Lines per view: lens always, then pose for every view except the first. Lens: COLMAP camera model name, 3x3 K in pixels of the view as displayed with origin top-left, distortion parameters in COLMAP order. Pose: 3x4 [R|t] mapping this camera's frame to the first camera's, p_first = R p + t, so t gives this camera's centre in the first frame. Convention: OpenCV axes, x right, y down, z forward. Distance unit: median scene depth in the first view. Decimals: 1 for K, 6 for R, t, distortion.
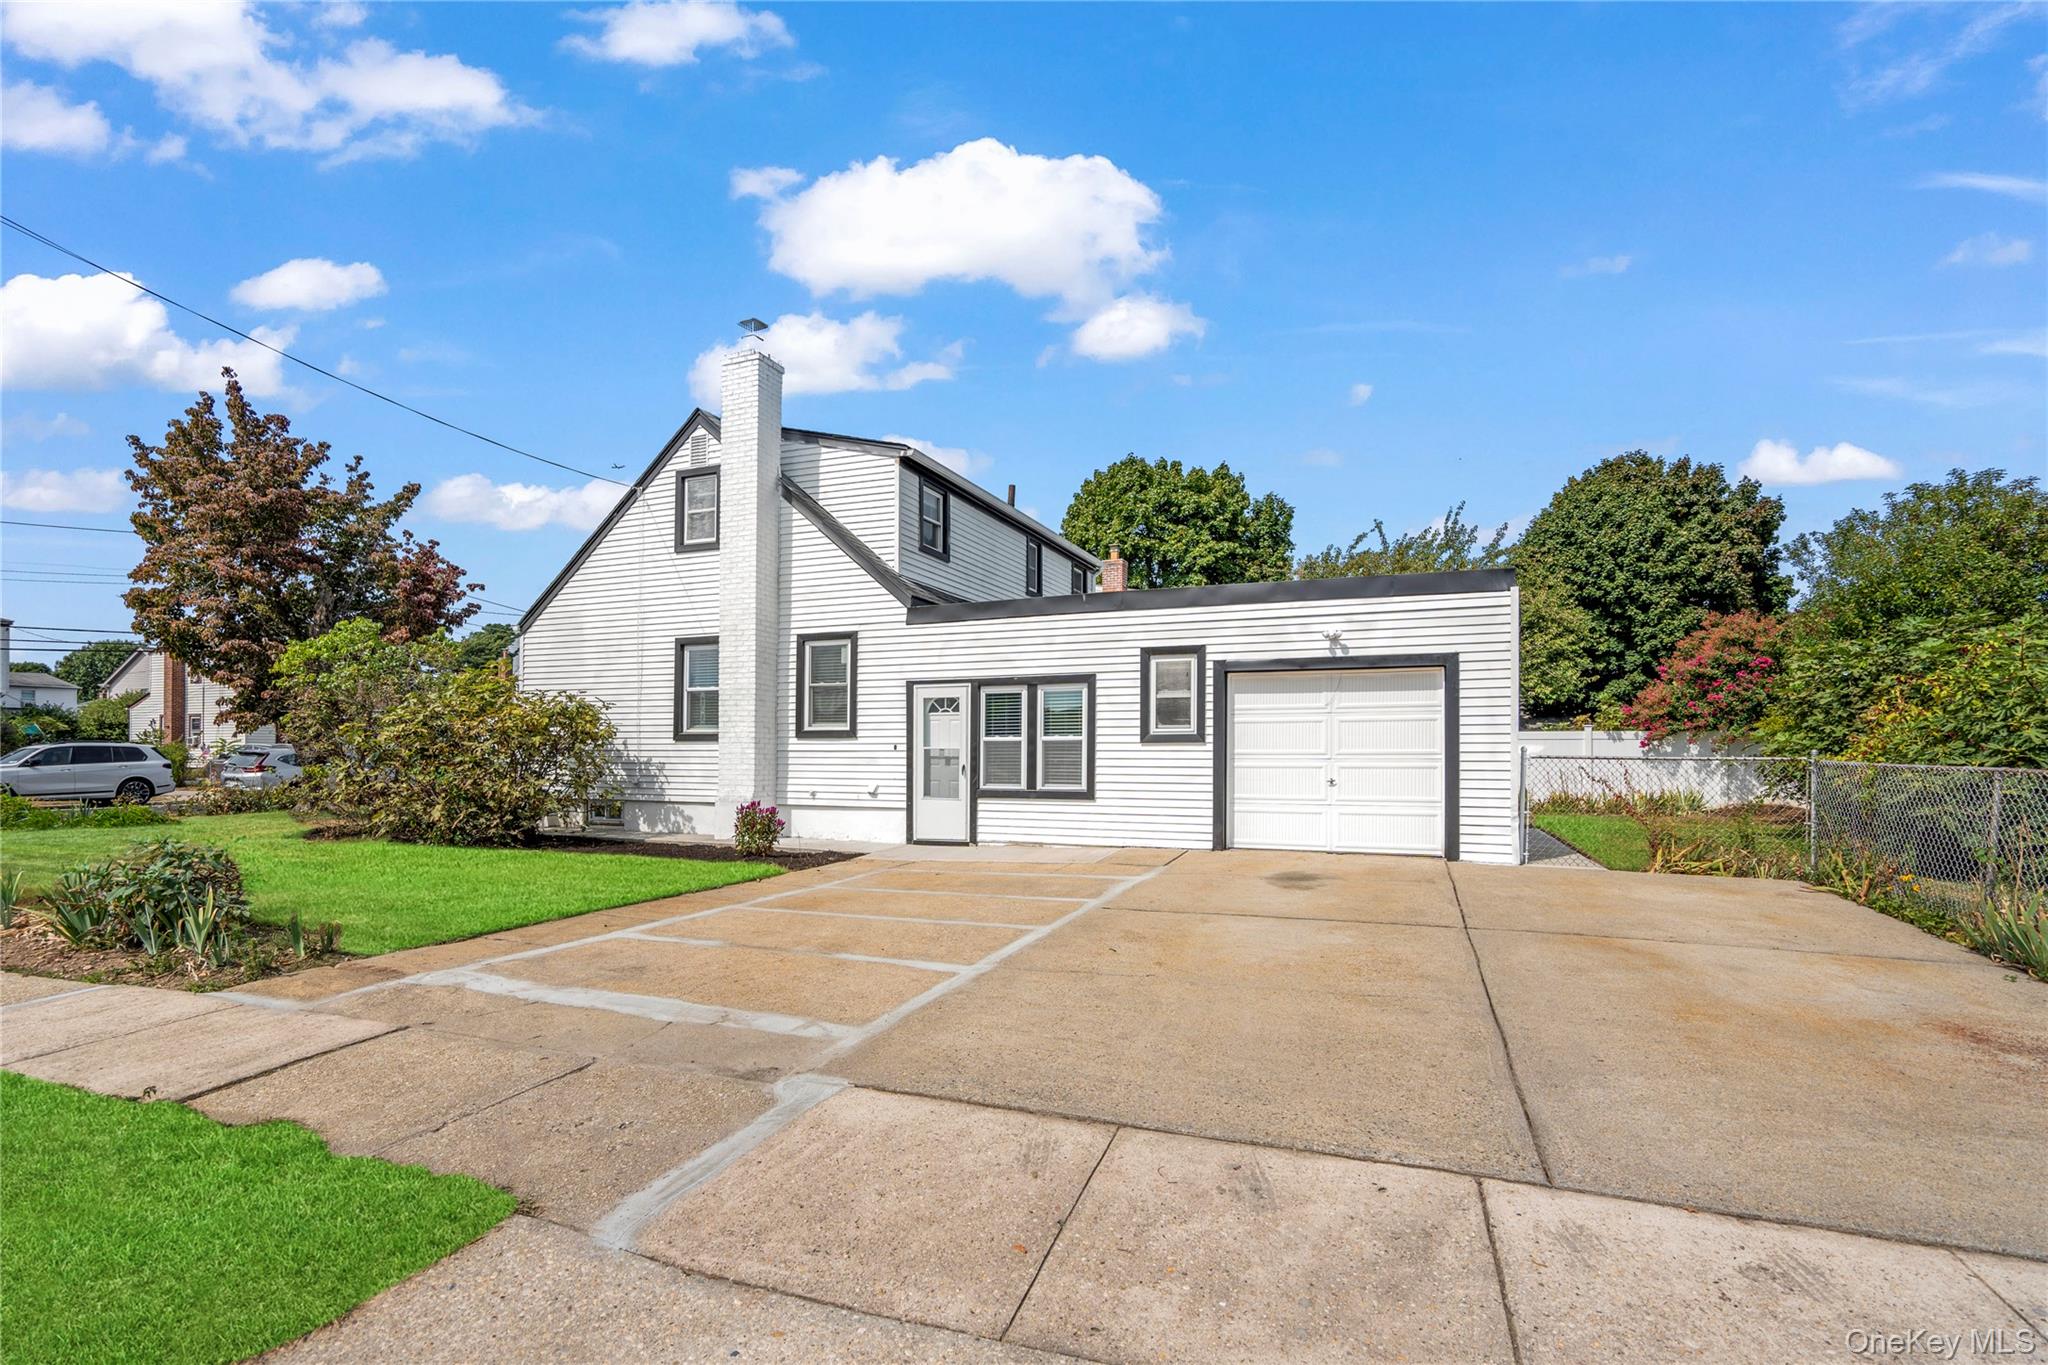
lens RADIAL K [[957.2, 0, 1026.5], [0, 957.2, 723.1], [0, 0, 1]] dist [0.002007, -0.000394]
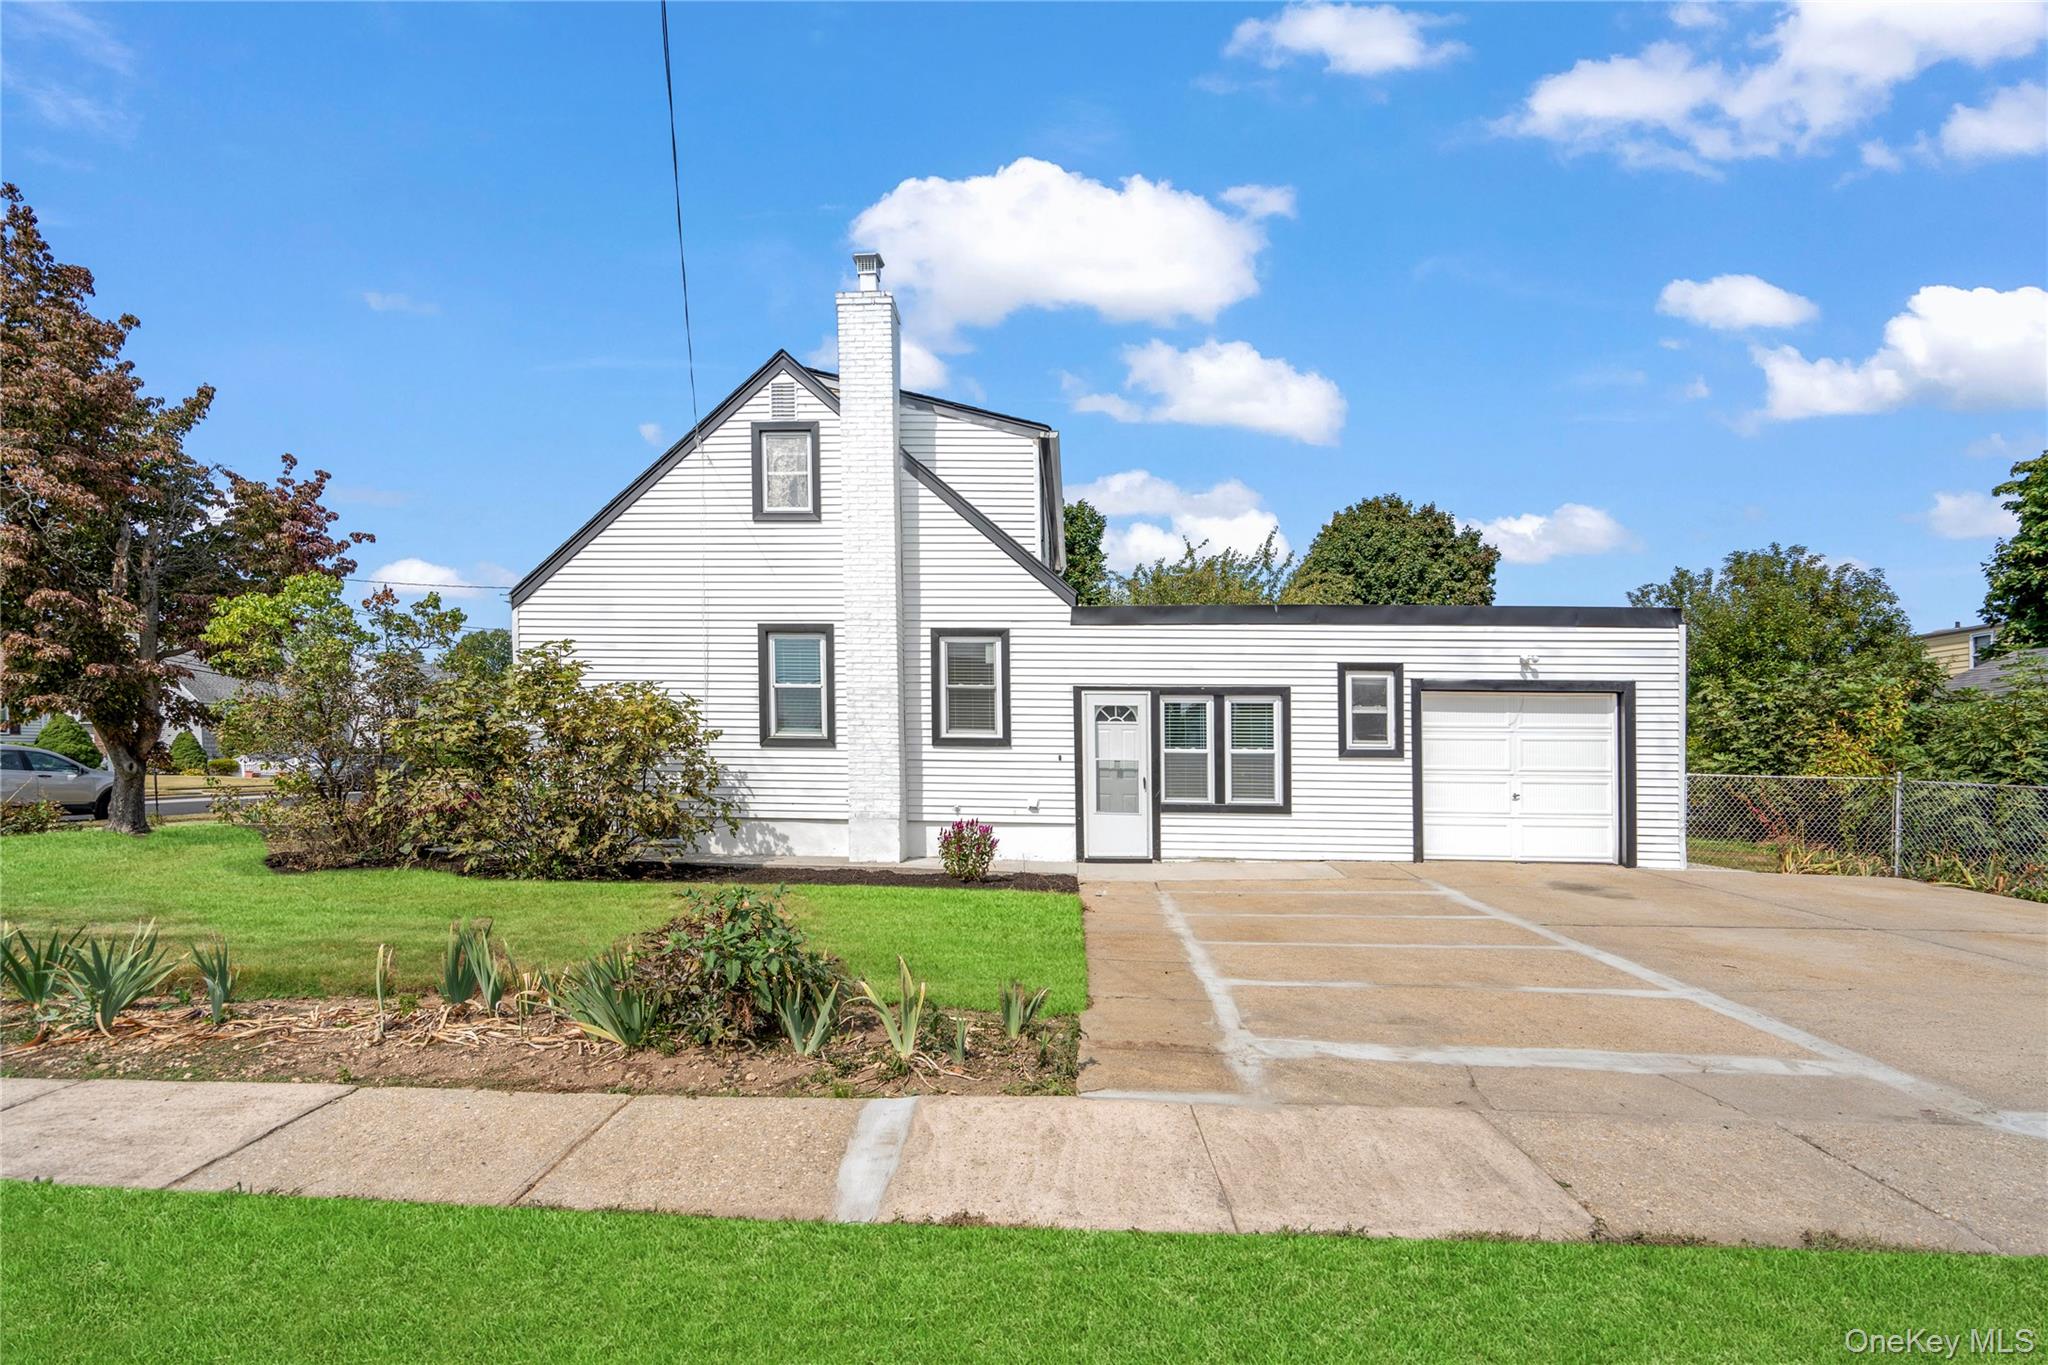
lens RADIAL K [[986.0, 0, 1019.6], [0, 986.0, 752.5], [0, 0, 1]] dist [-0.001009, -0.000691]
pose [[0.944494, 0.012036, 0.328307, -0.477072], [-0.022017, 0.999401, 0.026702, -0.004273], [-0.327789, -0.032449, 0.944194, 0.116371]]
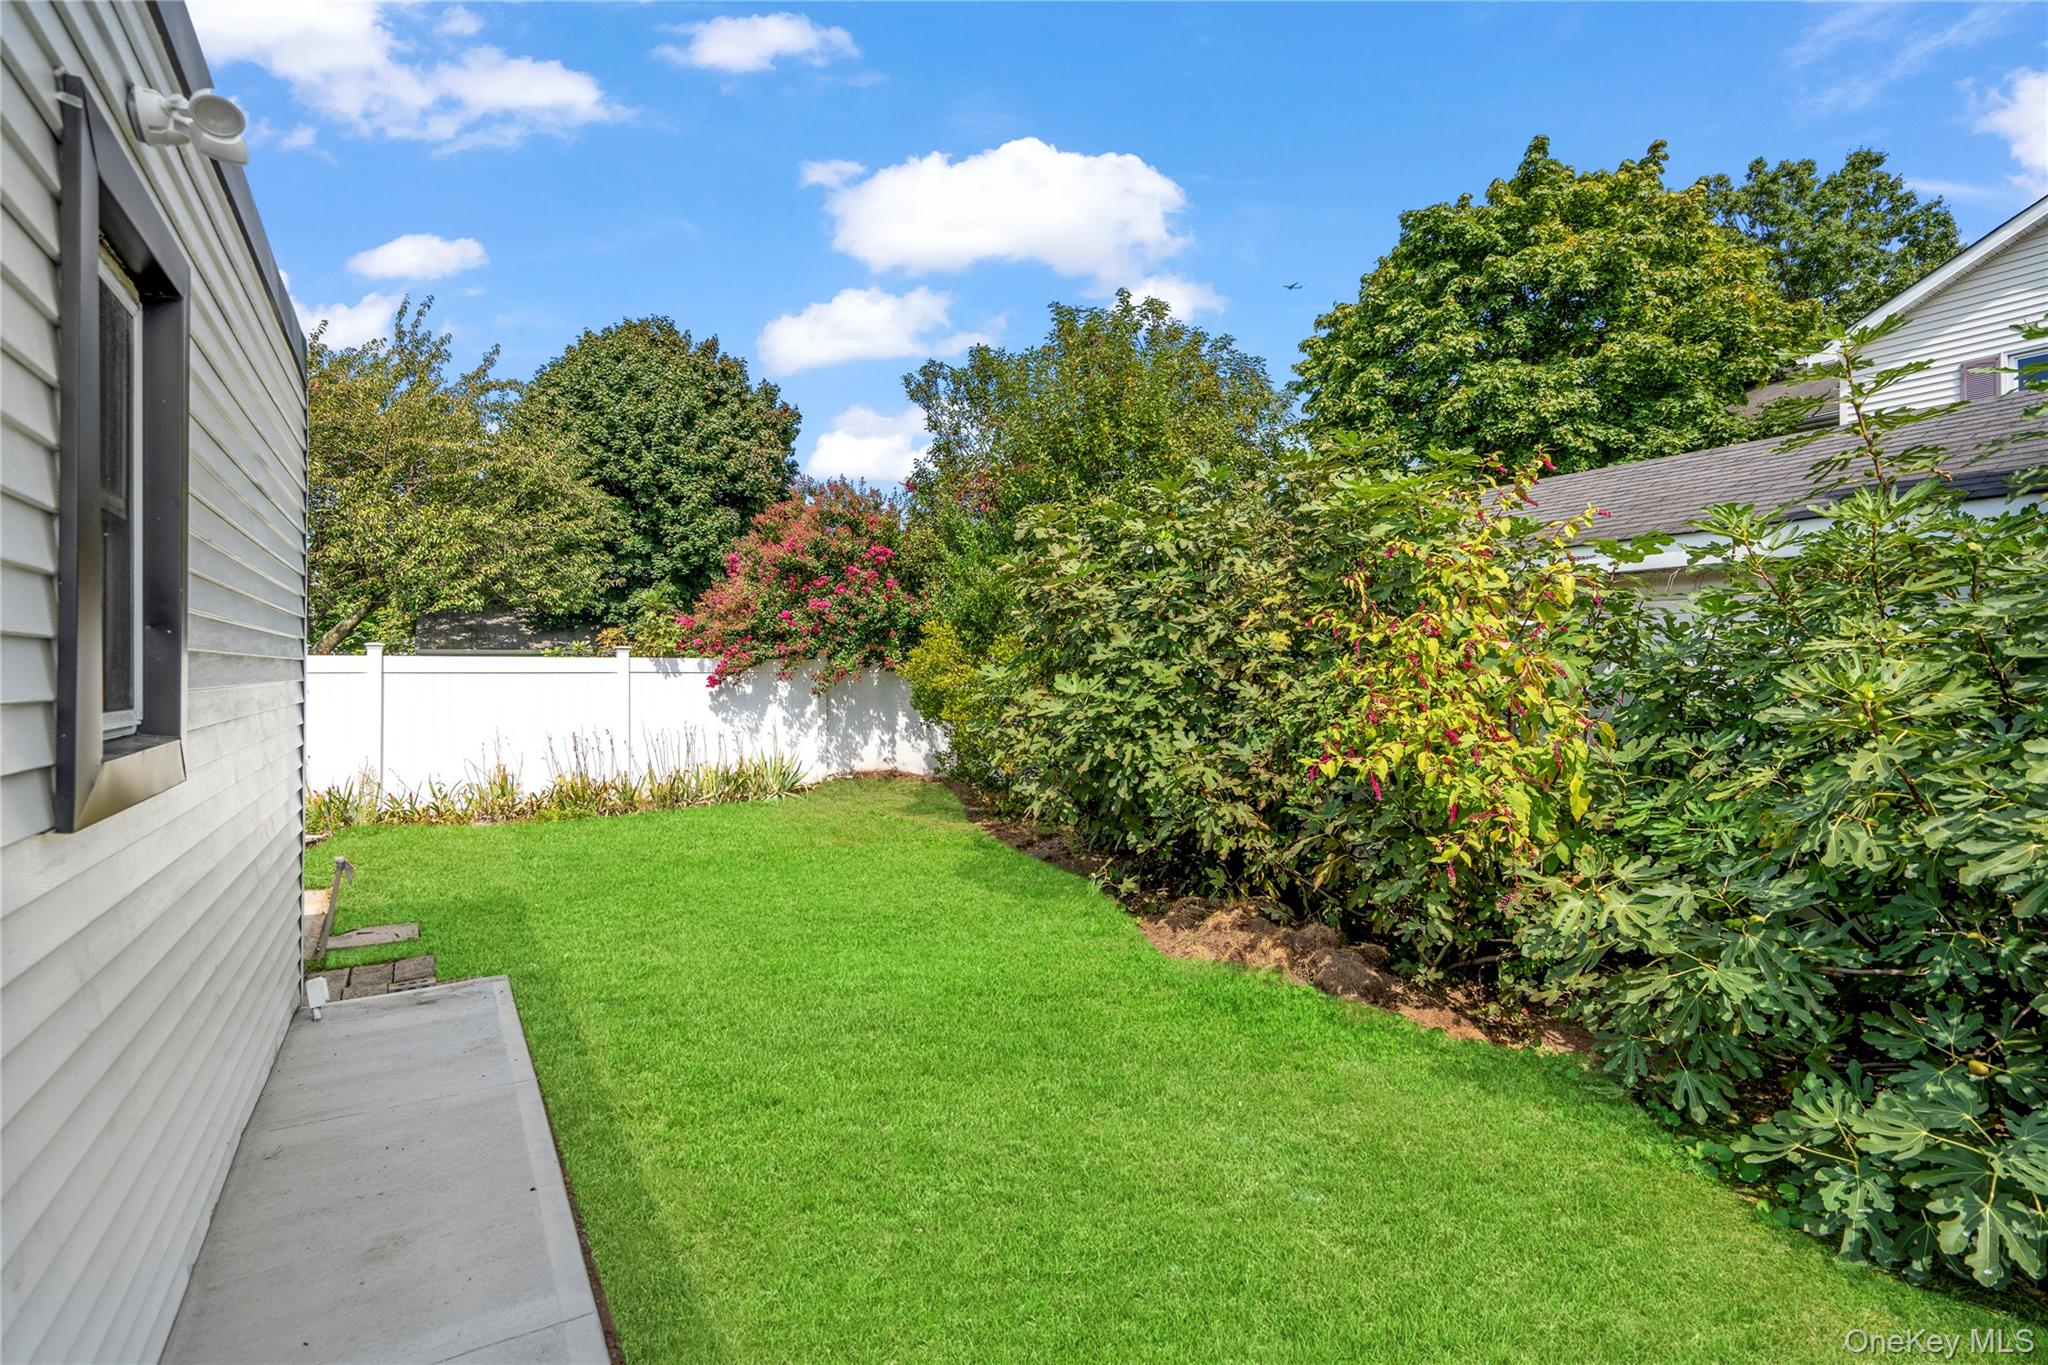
lens RADIAL K [[942.7, 0, 1021.0], [0, 942.7, 687.8], [0, 0, 1]] dist [-0.009055, -0.000182]
pose [[0.579572, -0.019014, 0.814699, 0.445860], [-0.020933, 0.999051, 0.038209, 0.000419], [-0.814652, -0.039199, 0.578624, 0.801445]]
